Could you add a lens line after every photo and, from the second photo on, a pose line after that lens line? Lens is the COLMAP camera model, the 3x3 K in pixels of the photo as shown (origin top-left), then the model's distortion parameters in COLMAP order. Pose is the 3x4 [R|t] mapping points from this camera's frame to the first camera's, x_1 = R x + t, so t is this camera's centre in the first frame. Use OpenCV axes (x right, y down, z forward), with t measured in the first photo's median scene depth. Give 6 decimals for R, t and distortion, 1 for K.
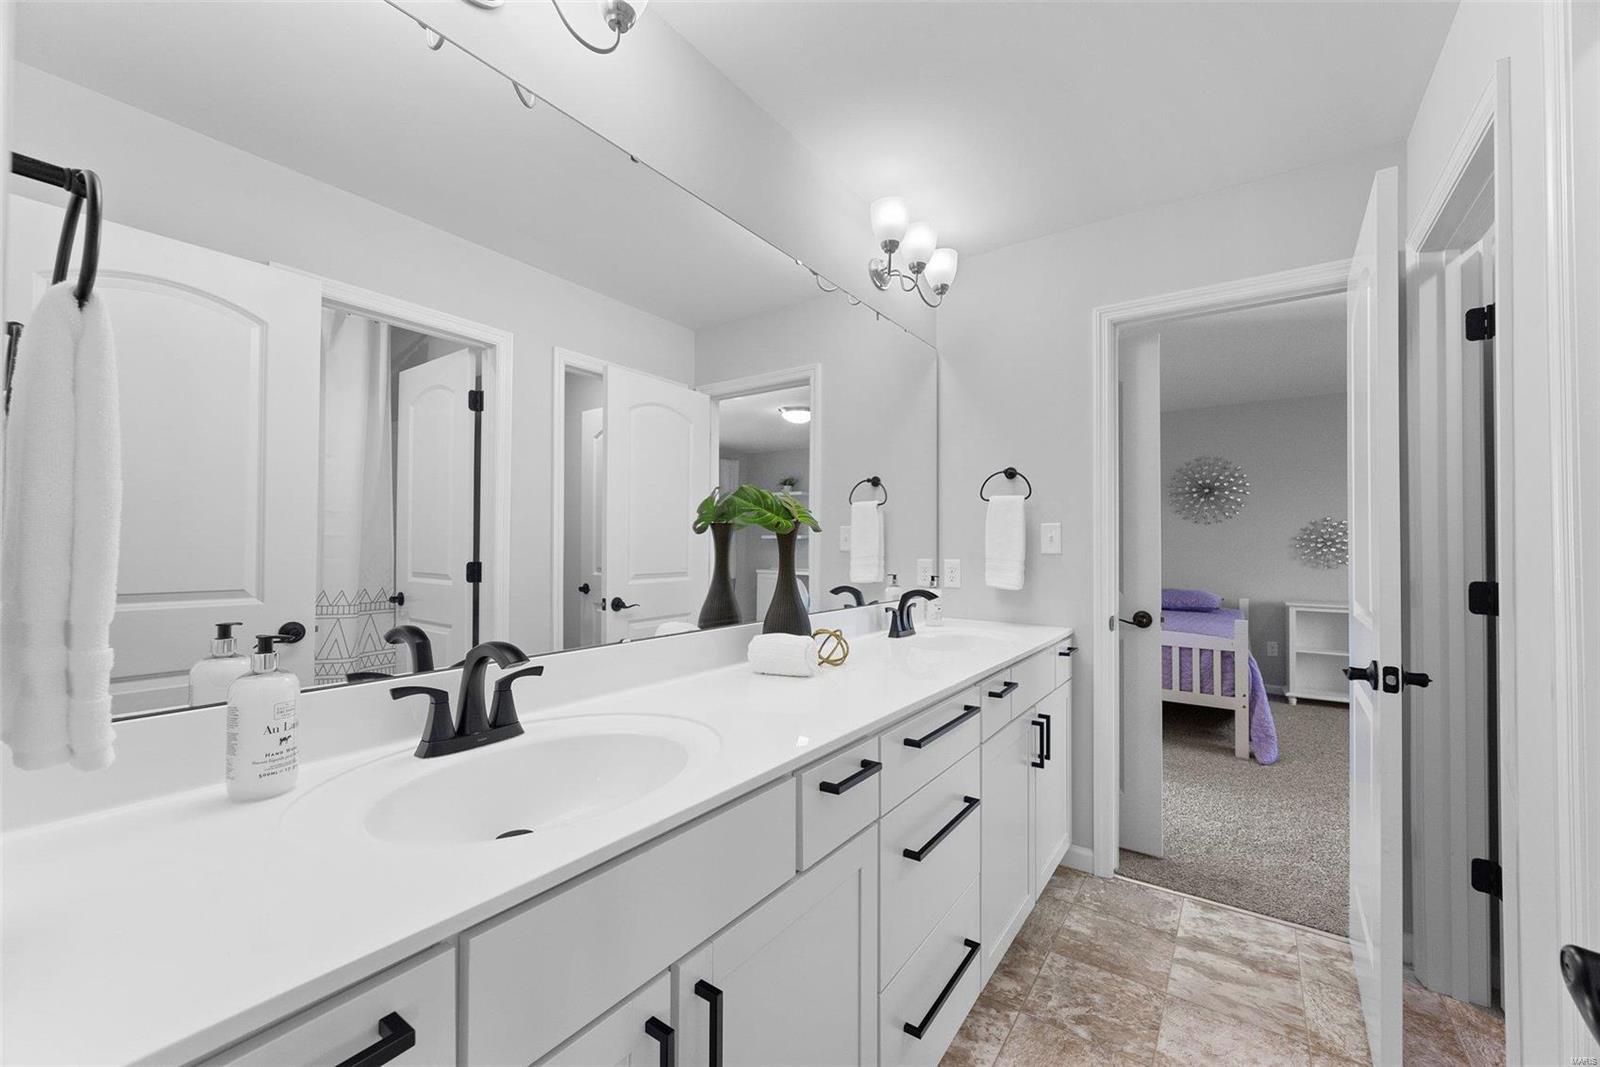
lens RADIAL K [[641.2, 0, 798.9], [0, 641.2, 538.4], [0, 0, 1]] dist [0.004406, 0.000330]
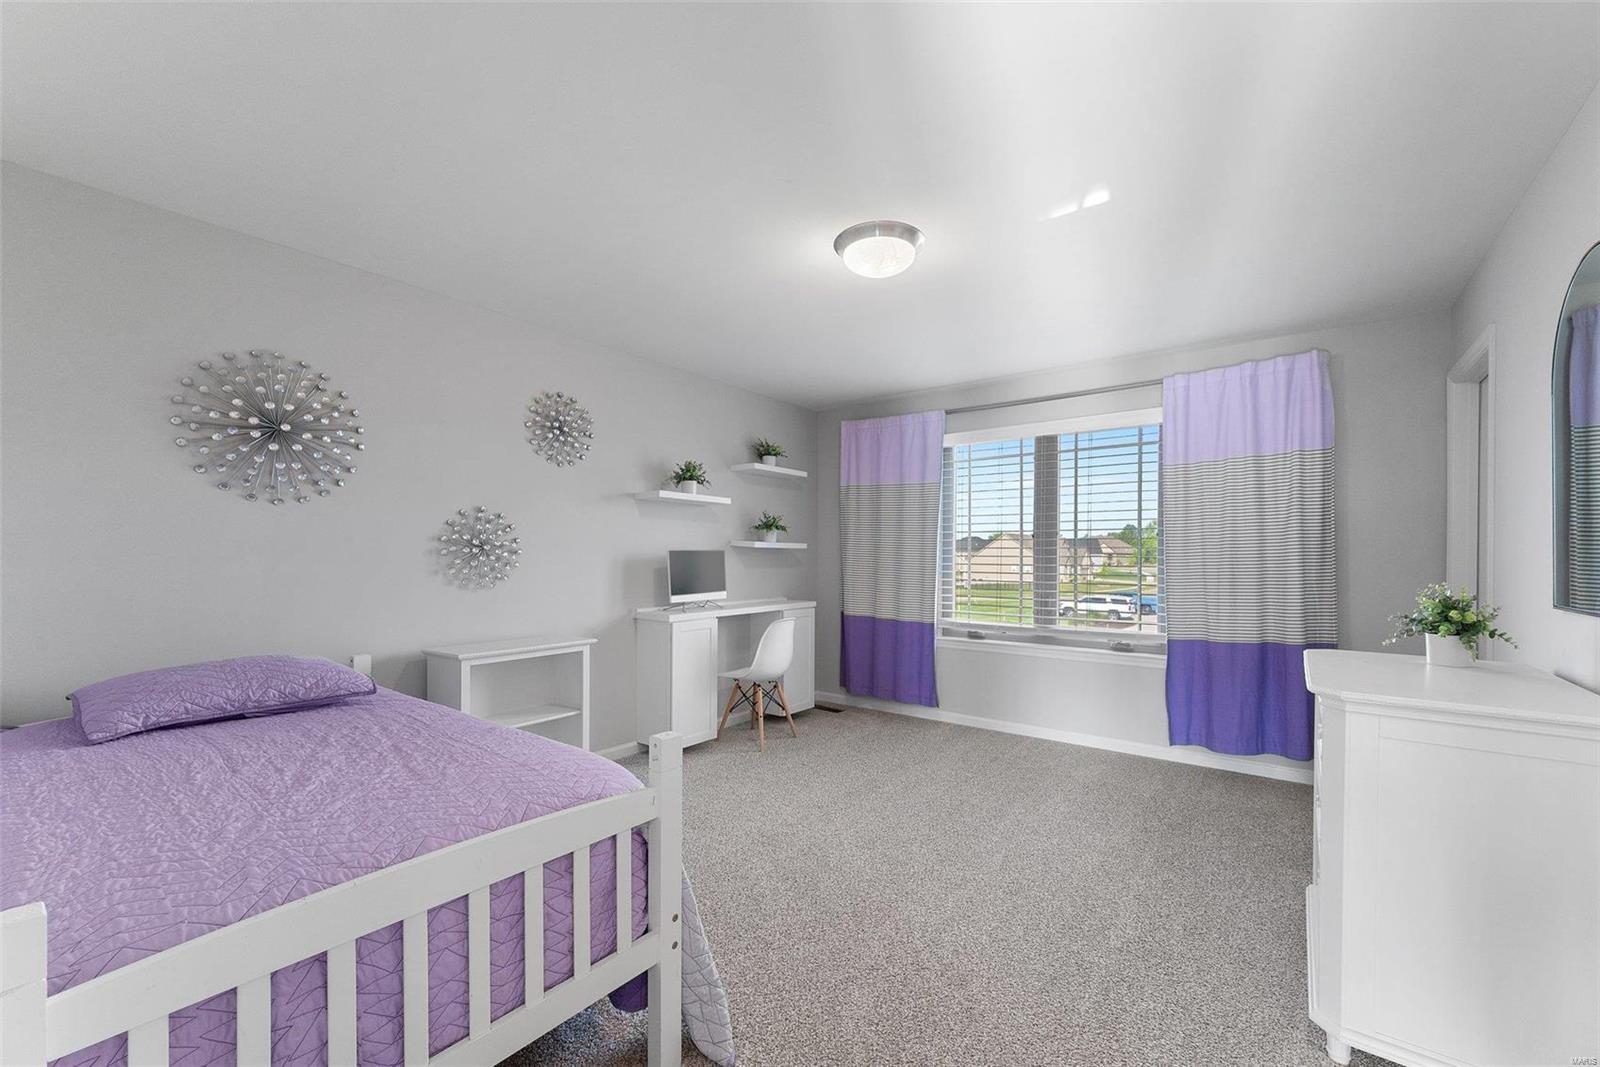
lens RADIAL K [[641.2, 0, 797.4], [0, 641.2, 562.2], [0, 0, 1]] dist [0.004406, 0.000330]
pose [[0.038273, -0.013232, 0.999180, 0.200637], [-0.015419, 0.999785, 0.013831, 0.007948], [-0.999148, -0.015936, 0.038061, 0.631573]]
